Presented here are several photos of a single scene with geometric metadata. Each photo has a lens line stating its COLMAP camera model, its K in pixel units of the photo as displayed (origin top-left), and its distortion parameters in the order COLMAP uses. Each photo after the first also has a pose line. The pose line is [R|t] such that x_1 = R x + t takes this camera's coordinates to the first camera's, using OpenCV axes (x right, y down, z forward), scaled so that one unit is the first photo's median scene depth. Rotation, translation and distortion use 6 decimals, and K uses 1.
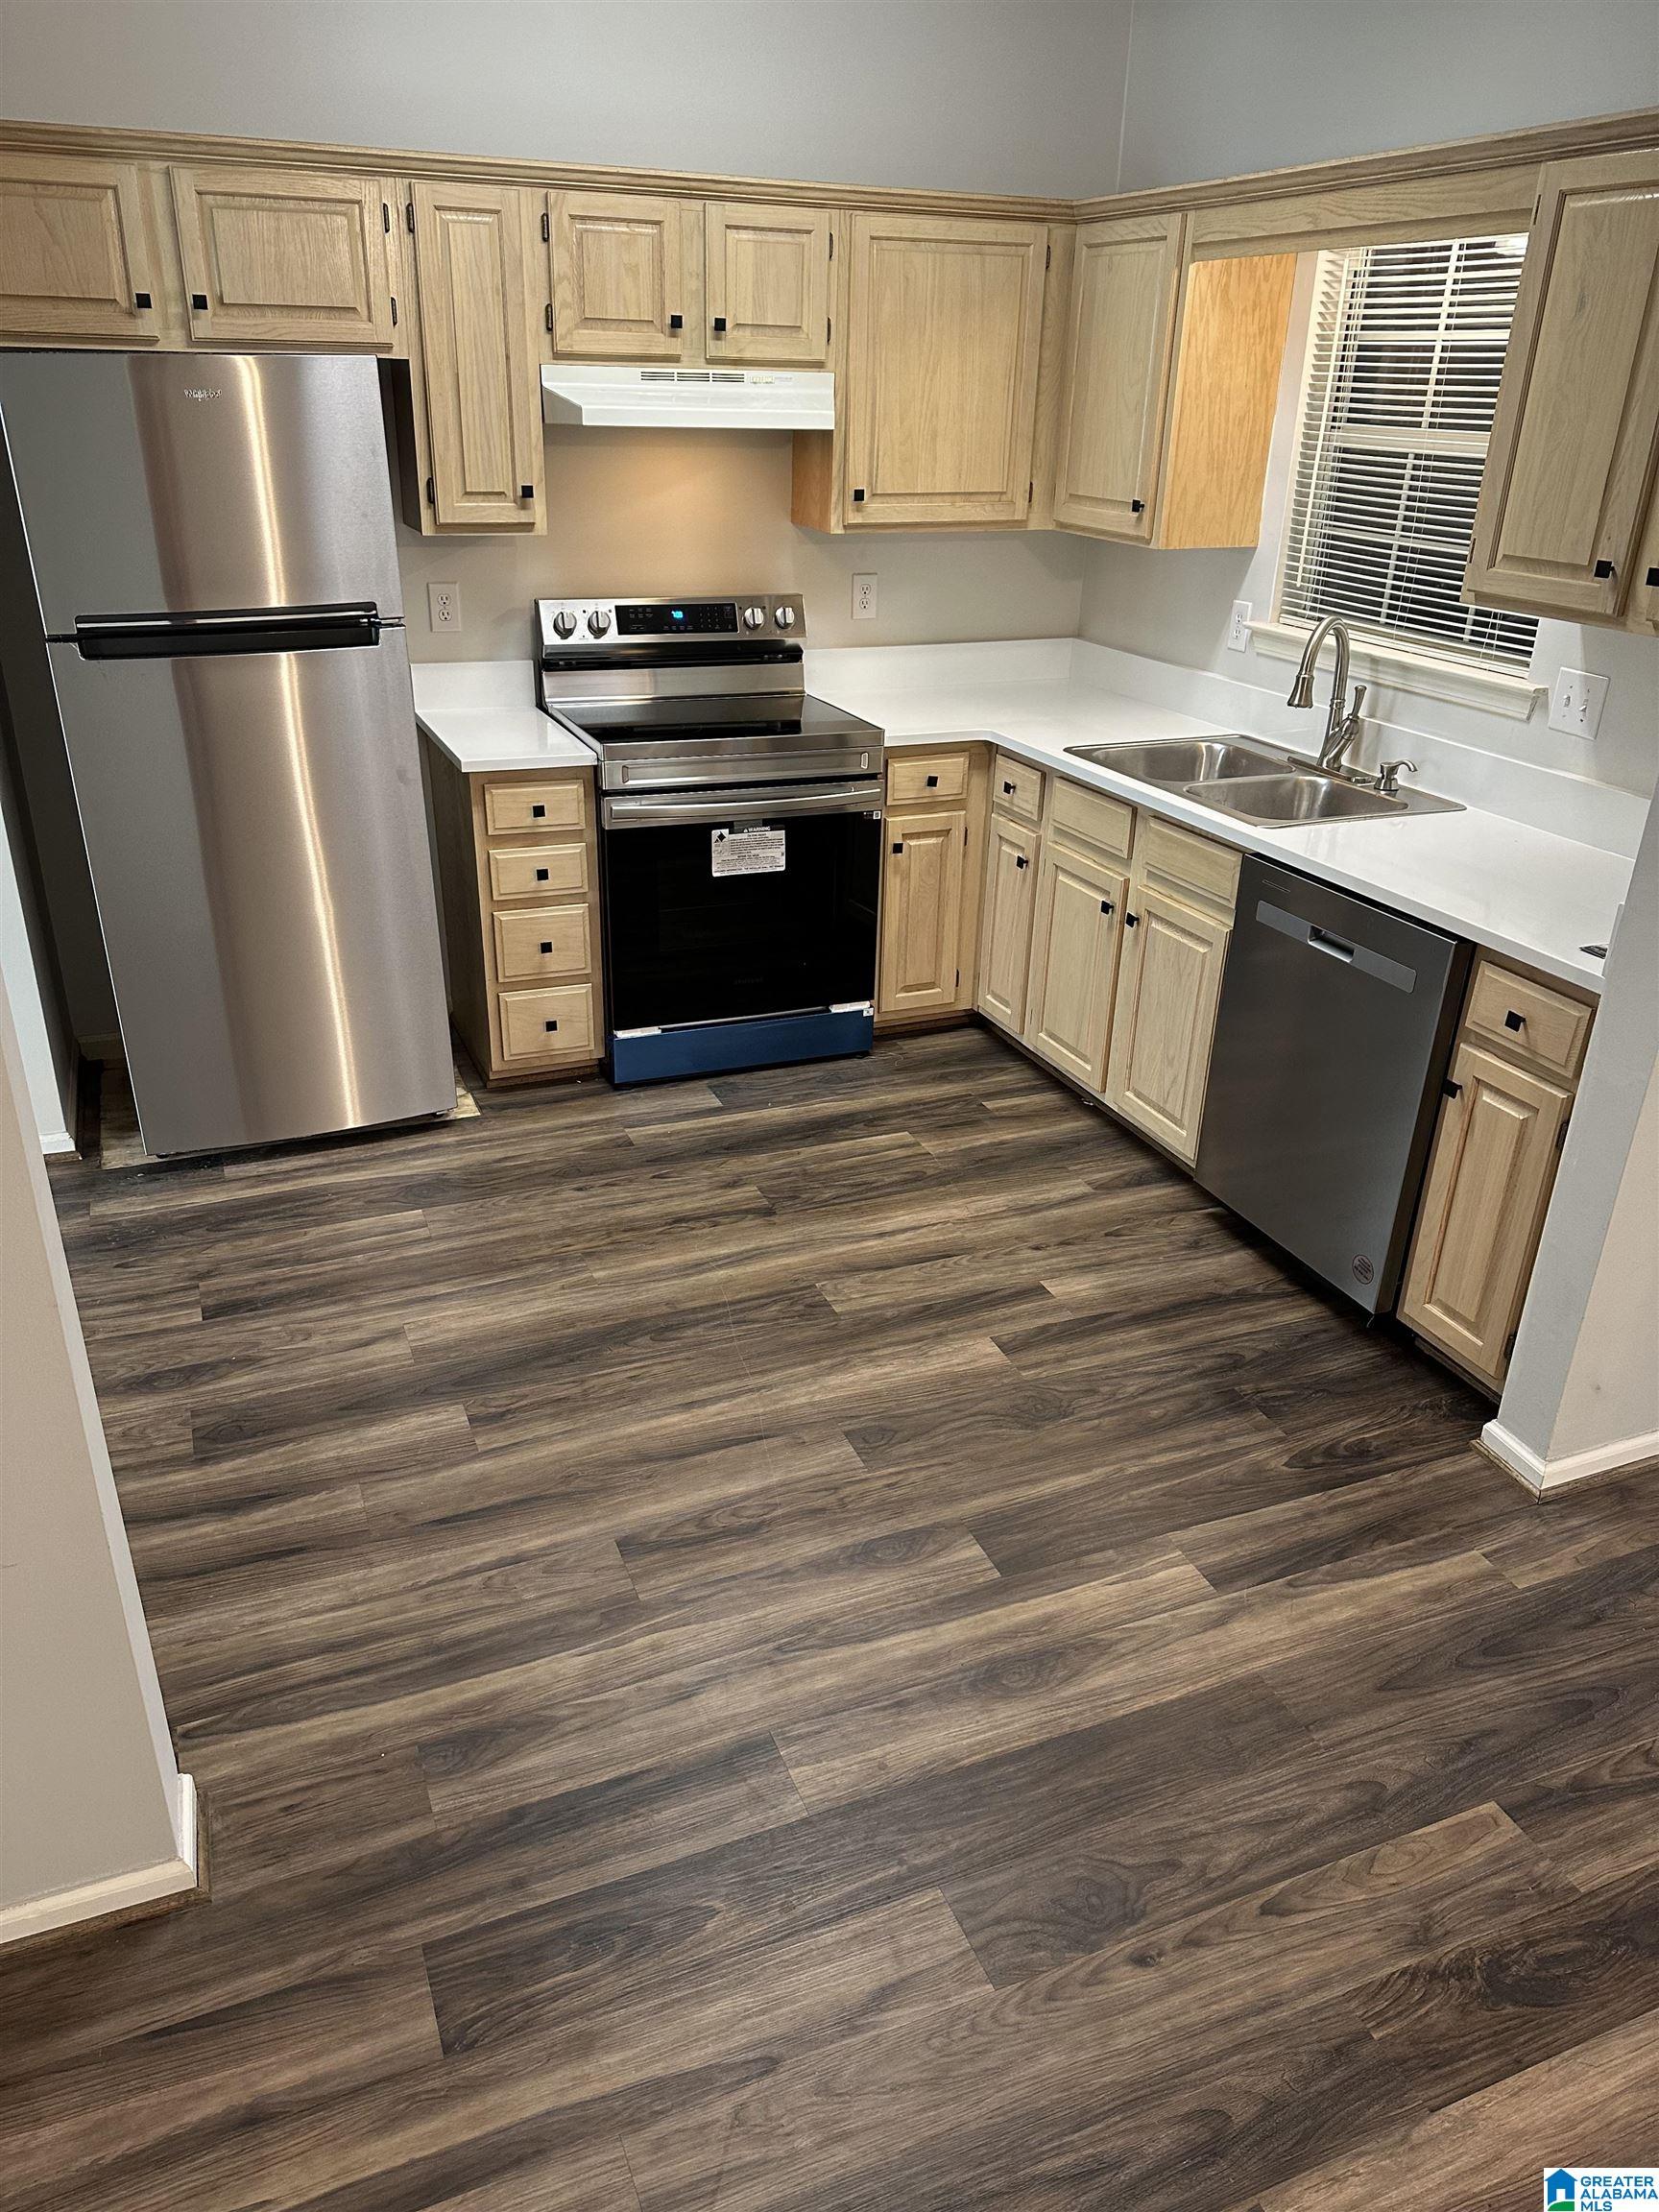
lens RADIAL K [[1572.7, 0, 823.4], [0, 1572.7, 1096.7], [0, 0, 1]] dist [0.055487, -0.020103]
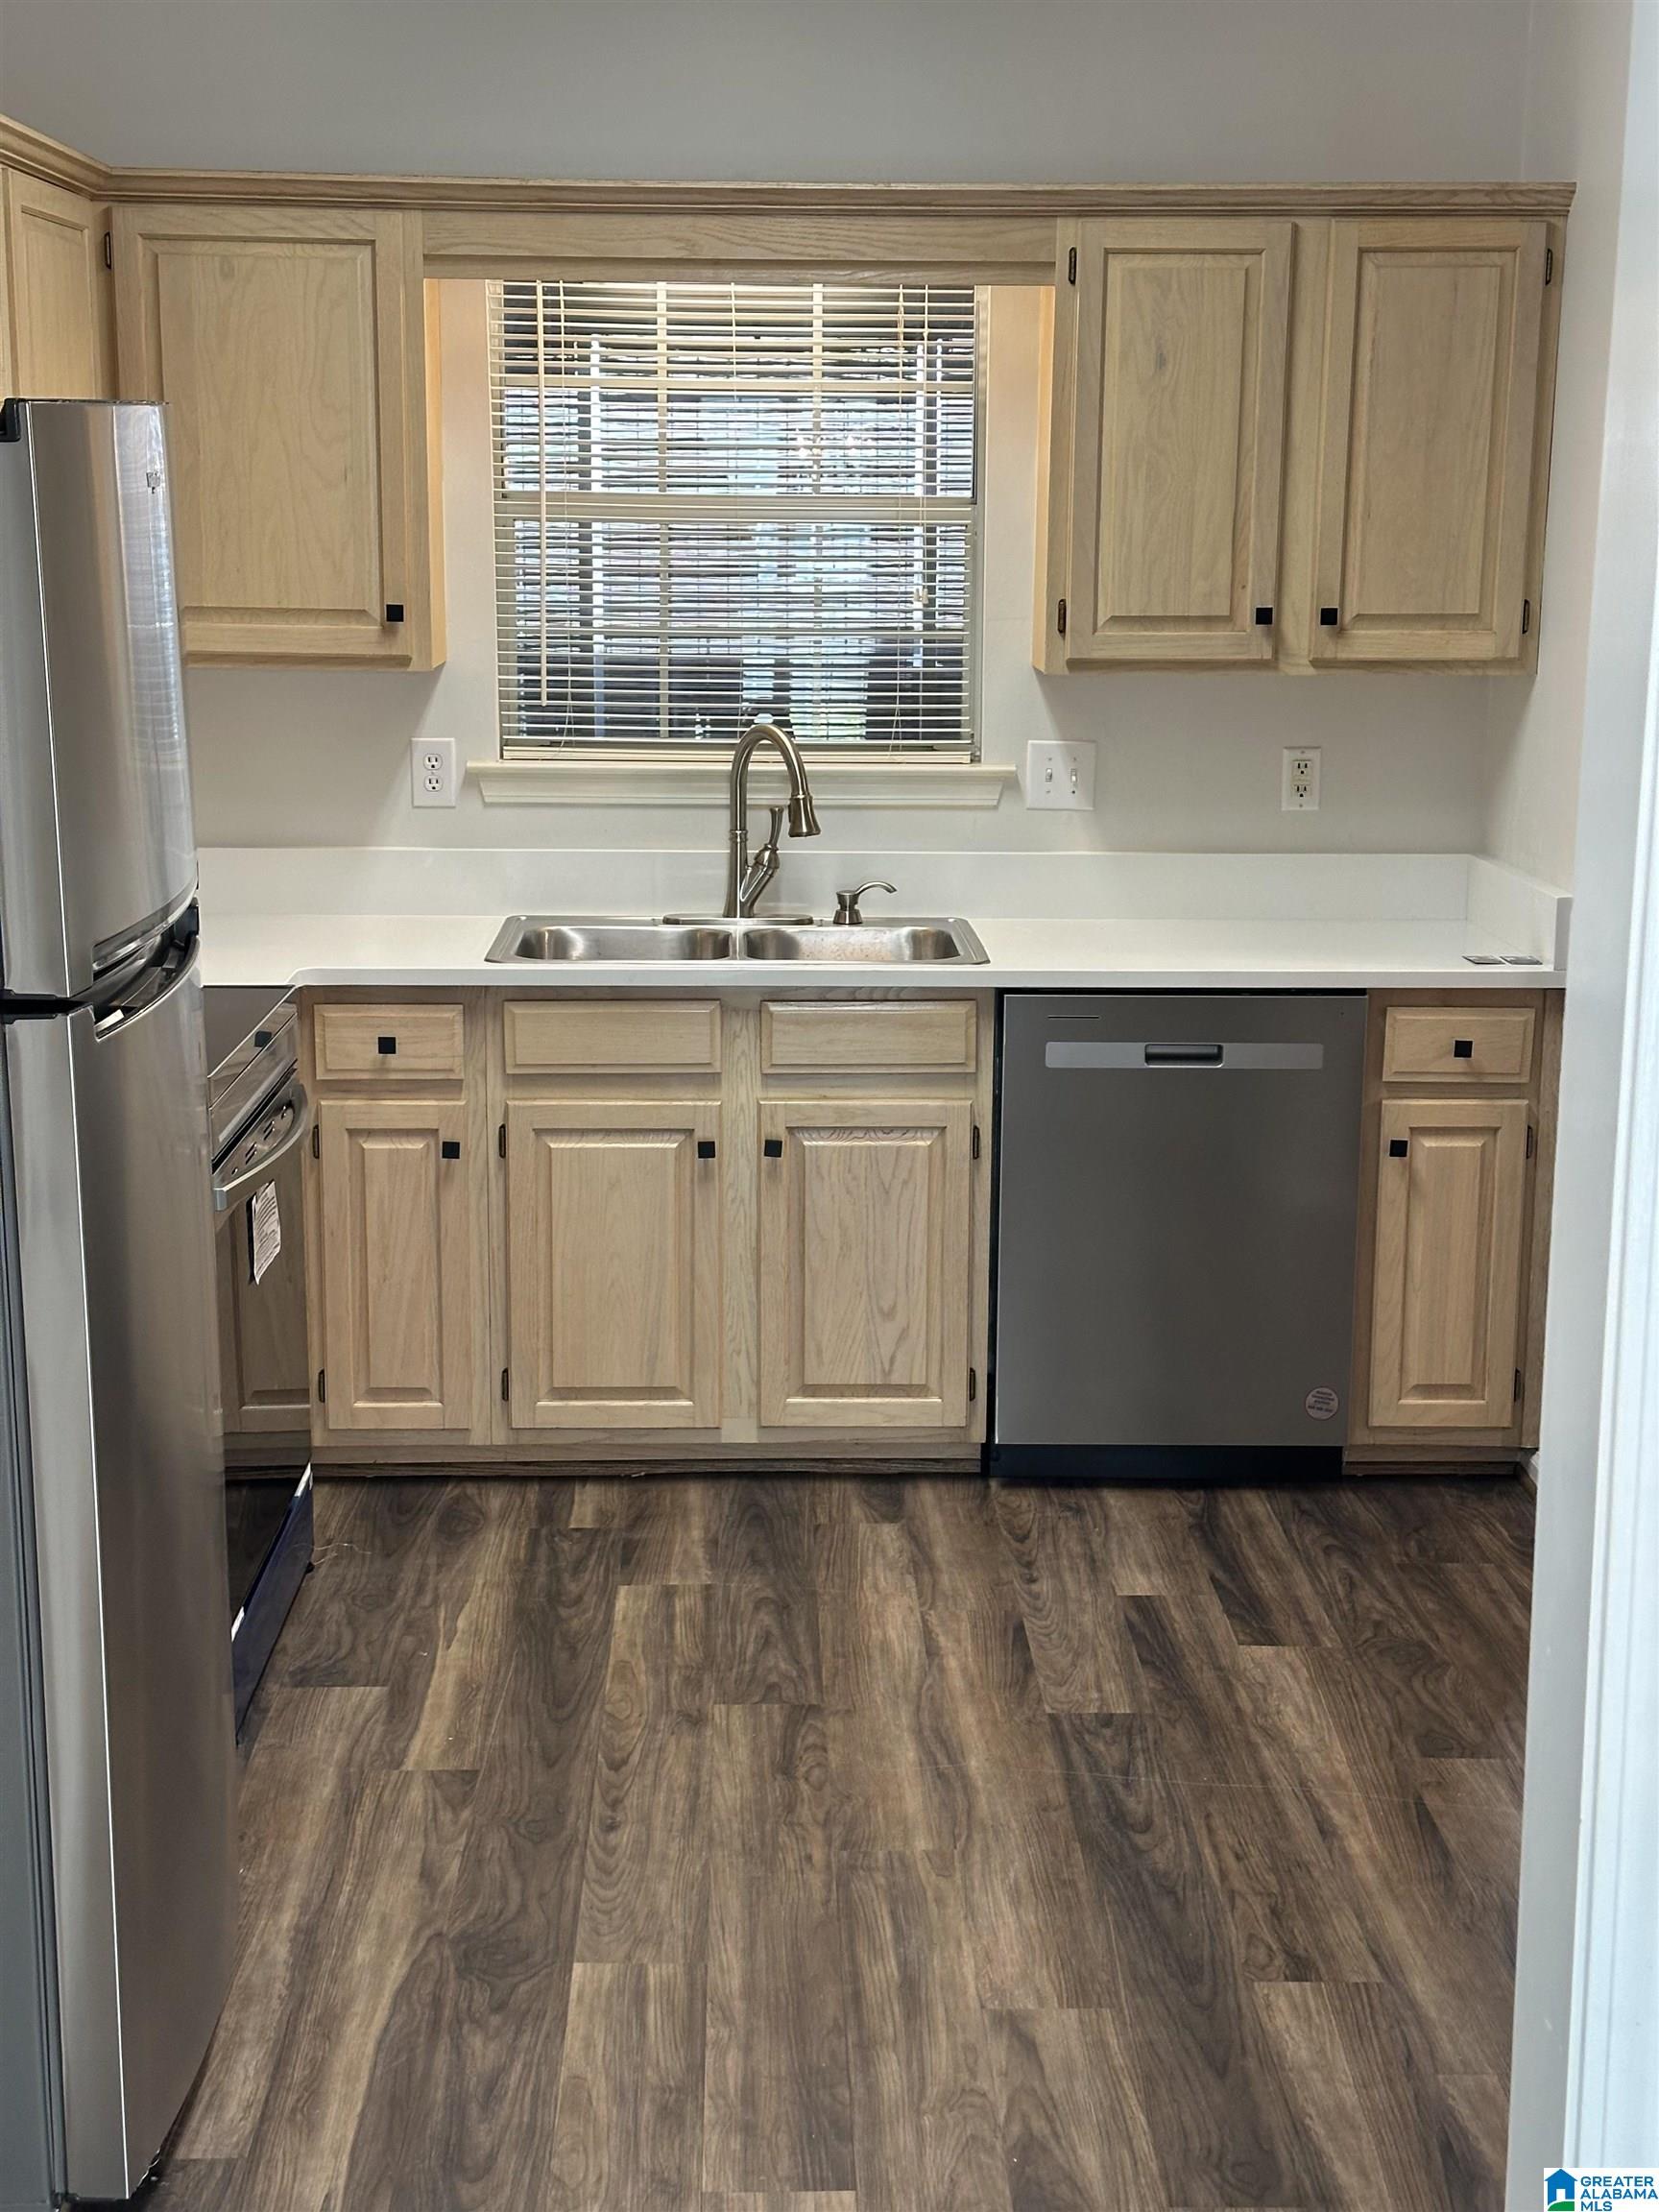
lens RADIAL K [[3032.8, 0, 826.9], [0, 3032.8, 1112.1], [0, 0, 1]] dist [0.082051, 0.000000]
pose [[0.358586, -0.207829, 0.910068, -1.050873], [0.386916, 0.920307, 0.057714, -0.202196], [-0.849537, 0.331424, 0.410421, 0.438054]]
